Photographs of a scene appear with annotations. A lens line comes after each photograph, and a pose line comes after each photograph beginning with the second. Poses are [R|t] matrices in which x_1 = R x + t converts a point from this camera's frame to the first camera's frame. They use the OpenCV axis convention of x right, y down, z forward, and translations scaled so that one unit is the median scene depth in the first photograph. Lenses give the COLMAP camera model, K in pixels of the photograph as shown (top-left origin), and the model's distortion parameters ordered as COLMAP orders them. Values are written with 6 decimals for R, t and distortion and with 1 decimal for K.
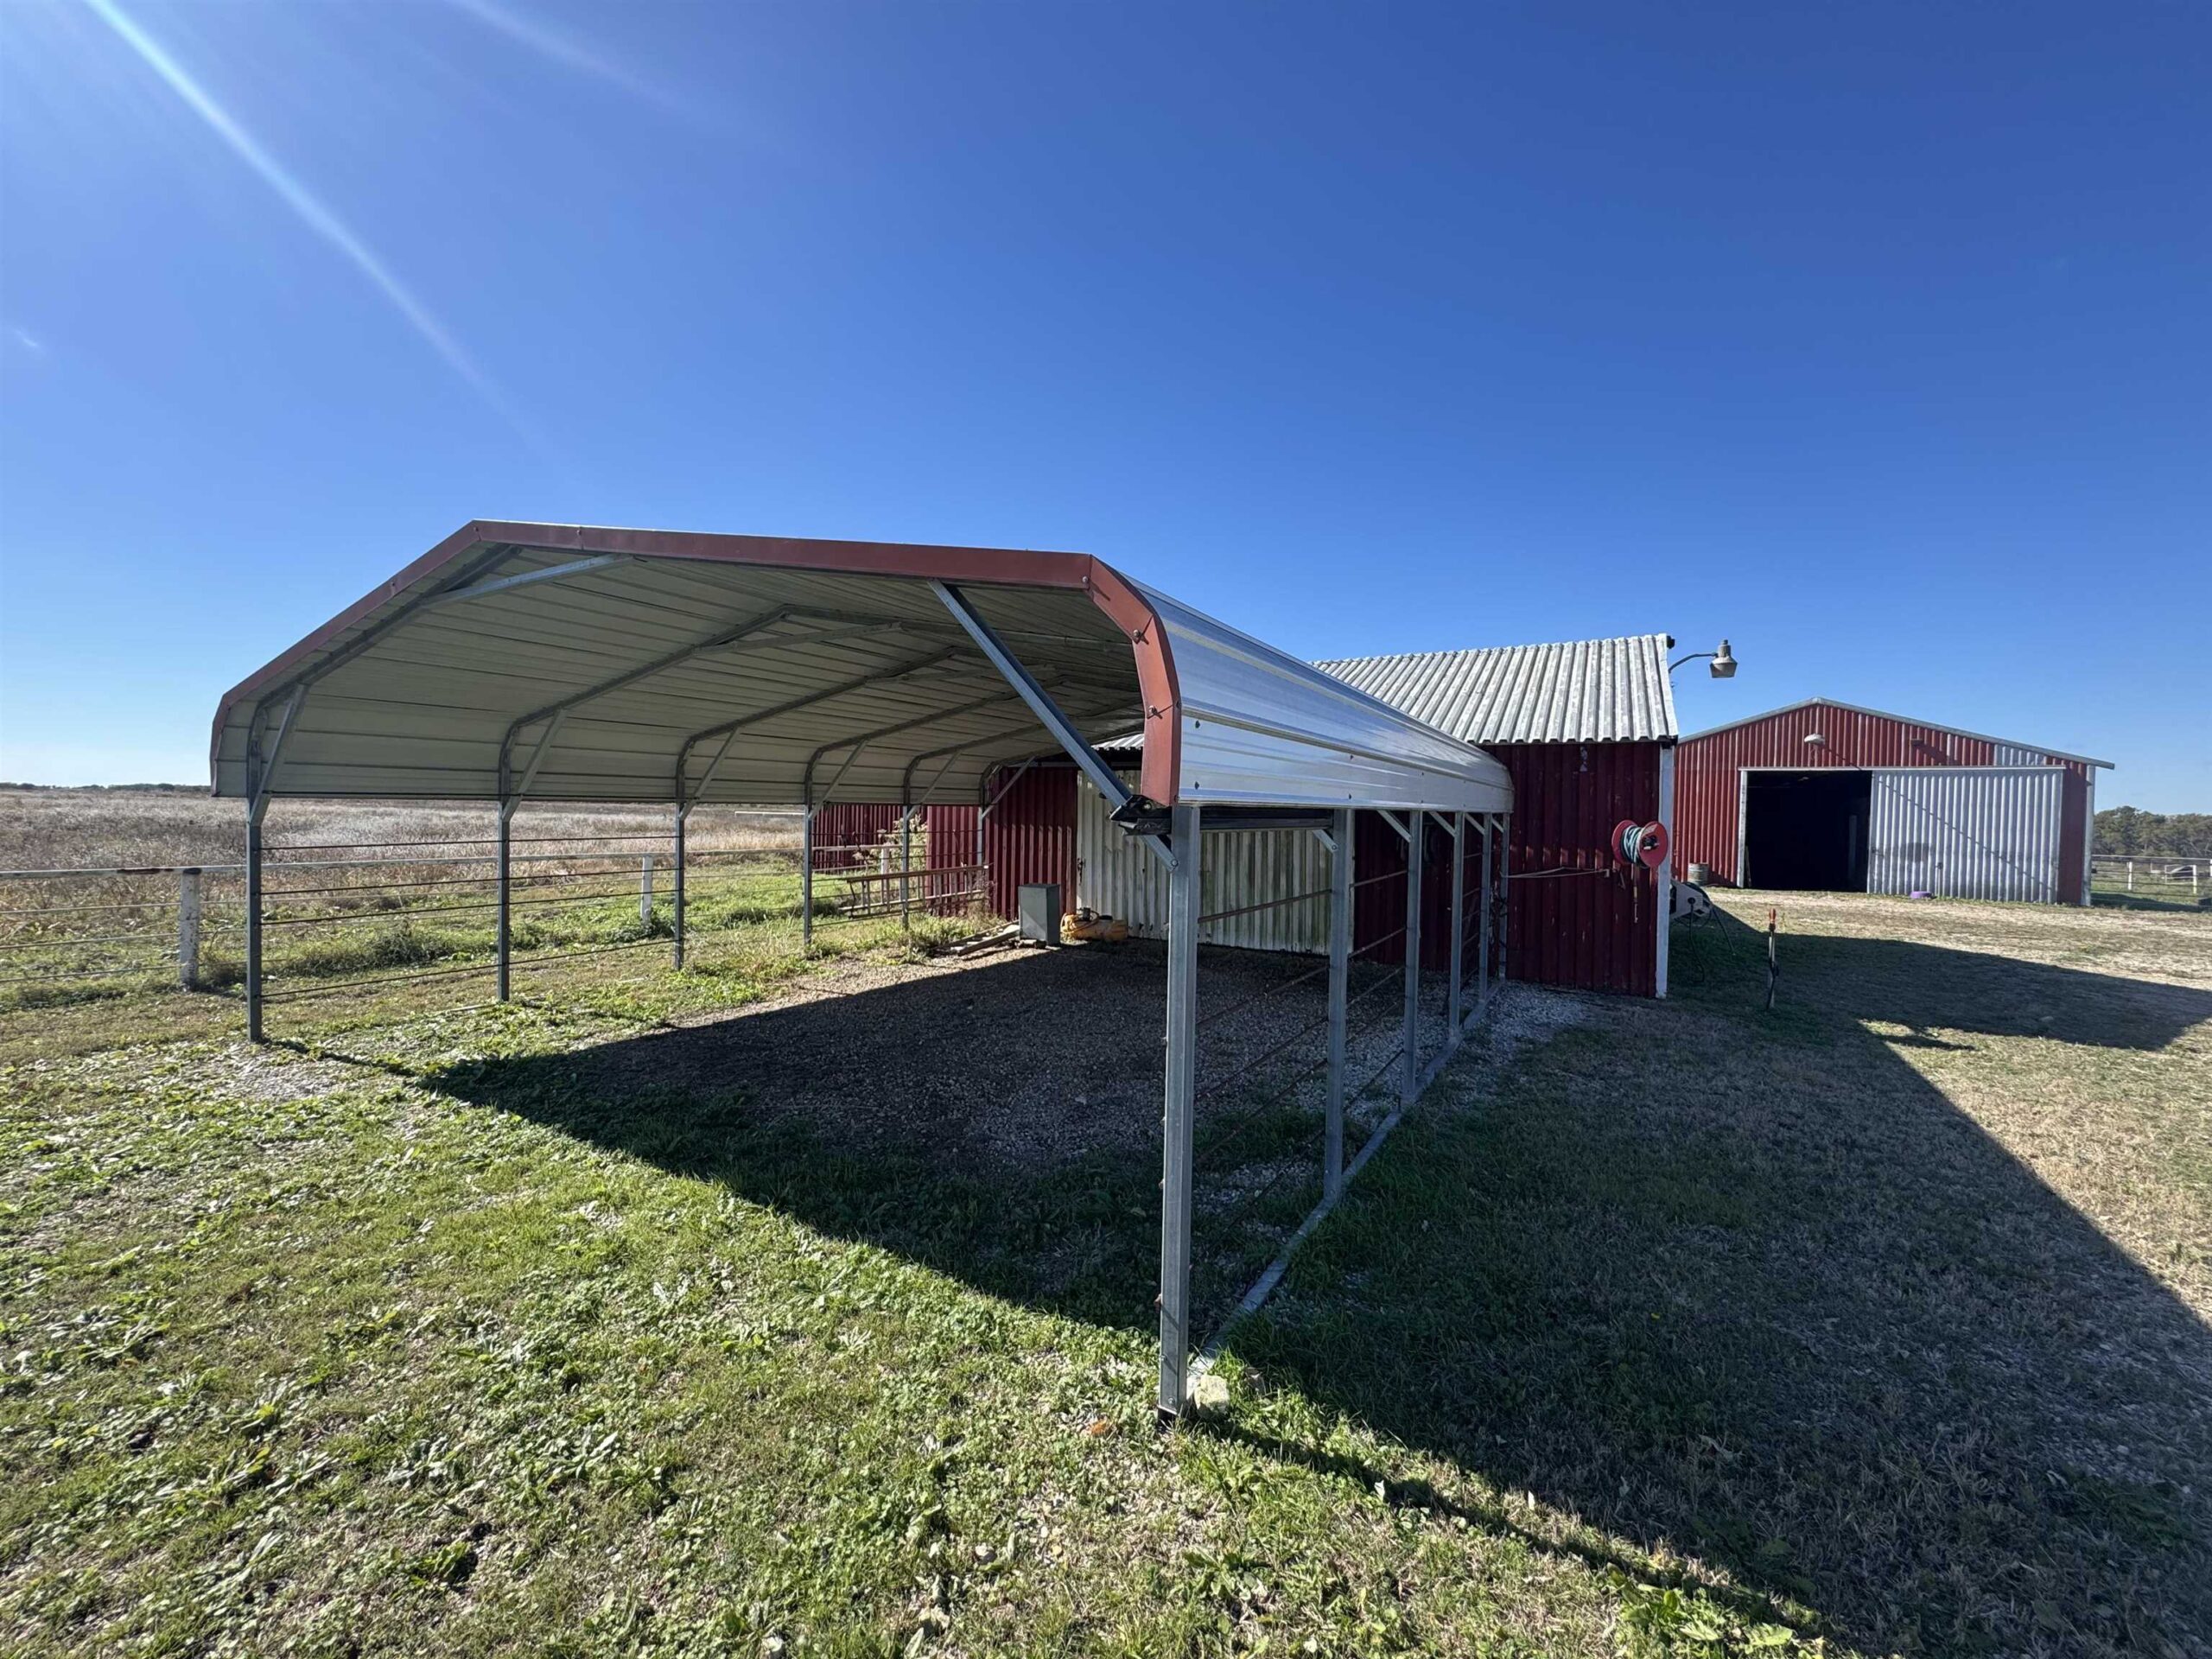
lens RADIAL K [[881.3, 0, 1095.0], [0, 881.3, 832.2], [0, 0, 1]] dist [-0.004037, 0.000685]
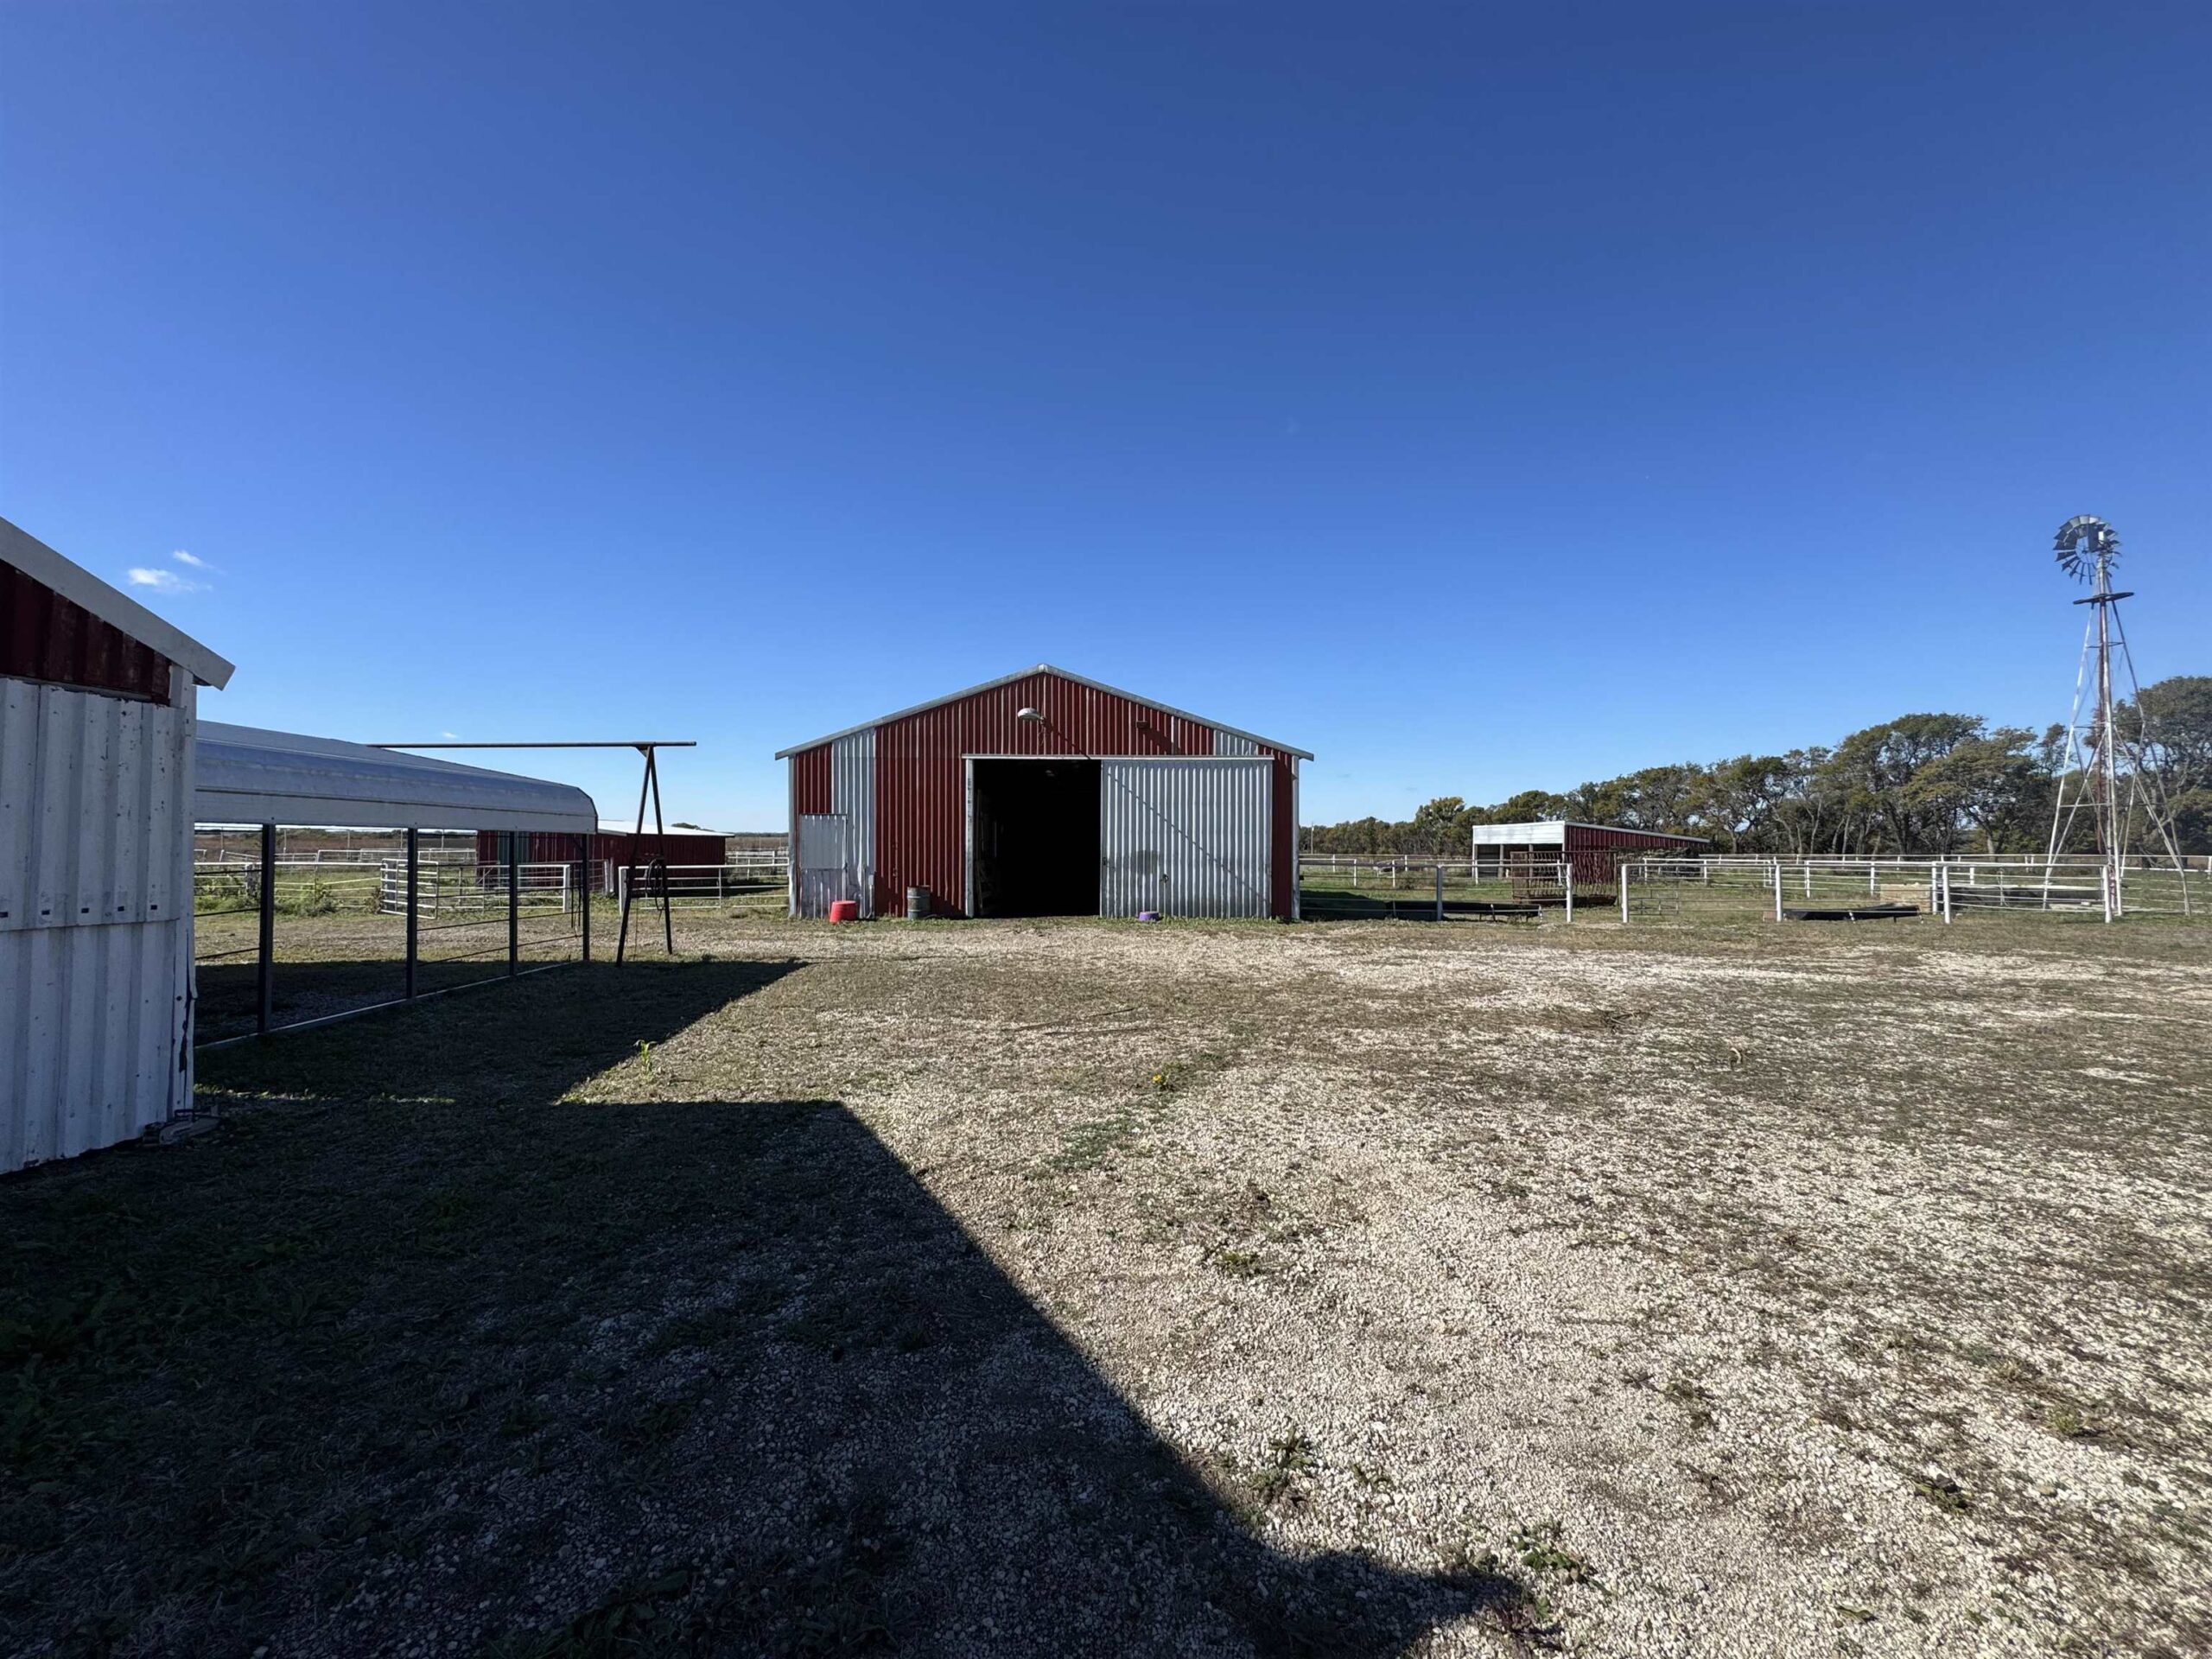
lens RADIAL K [[881.3, 0, 1117.1], [0, 881.3, 826.9], [0, 0, 1]] dist [-0.004037, 0.000685]
pose [[0.852810, -0.007707, 0.522164, 0.496195], [0.026258, 0.999259, -0.028137, 0.012728], [-0.521561, 0.037707, 0.852381, 0.330018]]
